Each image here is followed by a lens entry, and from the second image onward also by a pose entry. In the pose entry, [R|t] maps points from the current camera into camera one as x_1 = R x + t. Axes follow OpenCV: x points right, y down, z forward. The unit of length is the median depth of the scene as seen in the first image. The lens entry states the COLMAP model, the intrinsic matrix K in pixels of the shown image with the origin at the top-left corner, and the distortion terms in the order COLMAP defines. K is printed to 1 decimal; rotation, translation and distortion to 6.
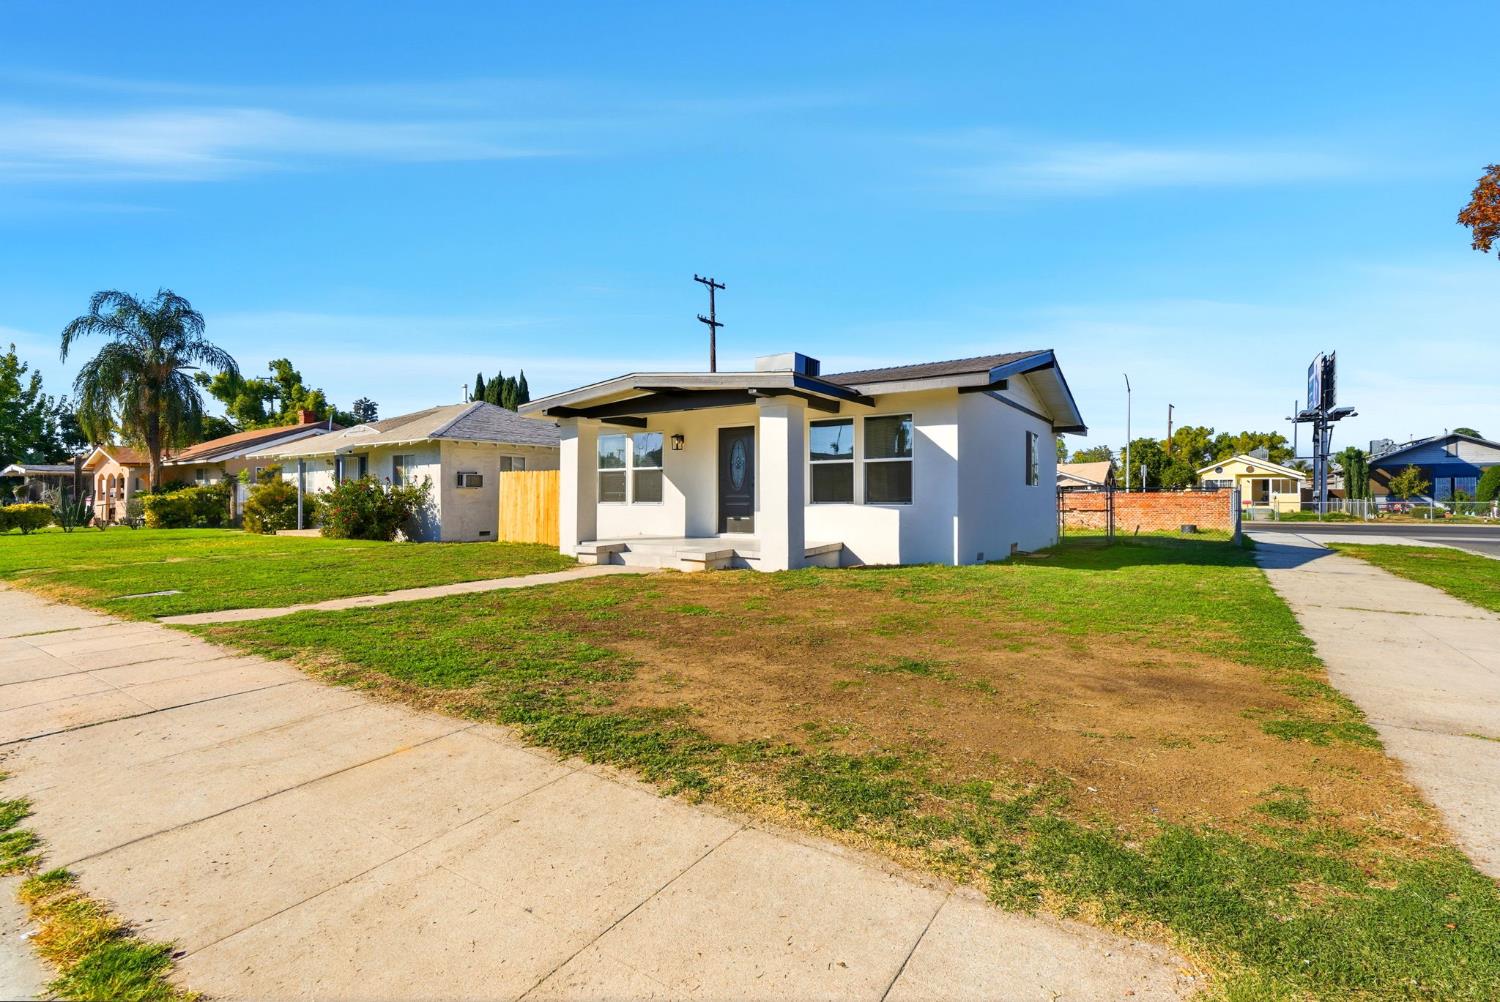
lens RADIAL K [[682.3, 0, 753.7], [0, 682.3, 501.2], [0, 0, 1]] dist [-0.004238, 0.002022]
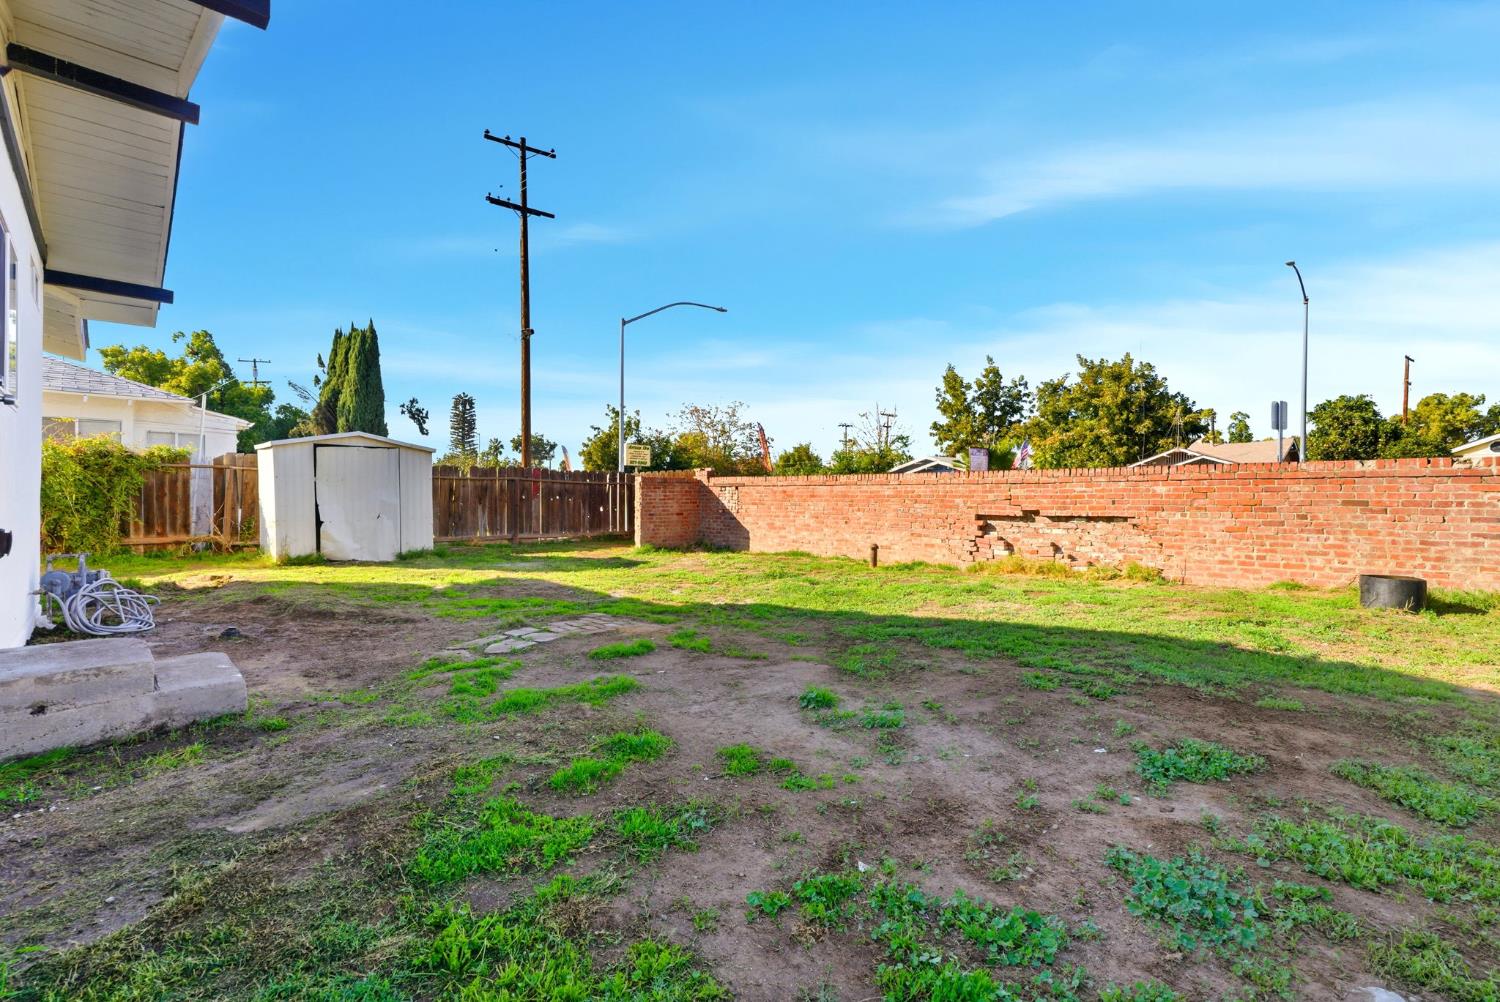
lens RADIAL K [[682.3, 0, 754.9], [0, 682.3, 499.6], [0, 0, 1]] dist [-0.004238, 0.002022]
pose [[0.975001, 0.006761, -0.222098, 0.648325], [-0.006335, 0.999976, 0.002634, 0.006961], [0.222111, -0.001162, 0.975021, 0.977486]]
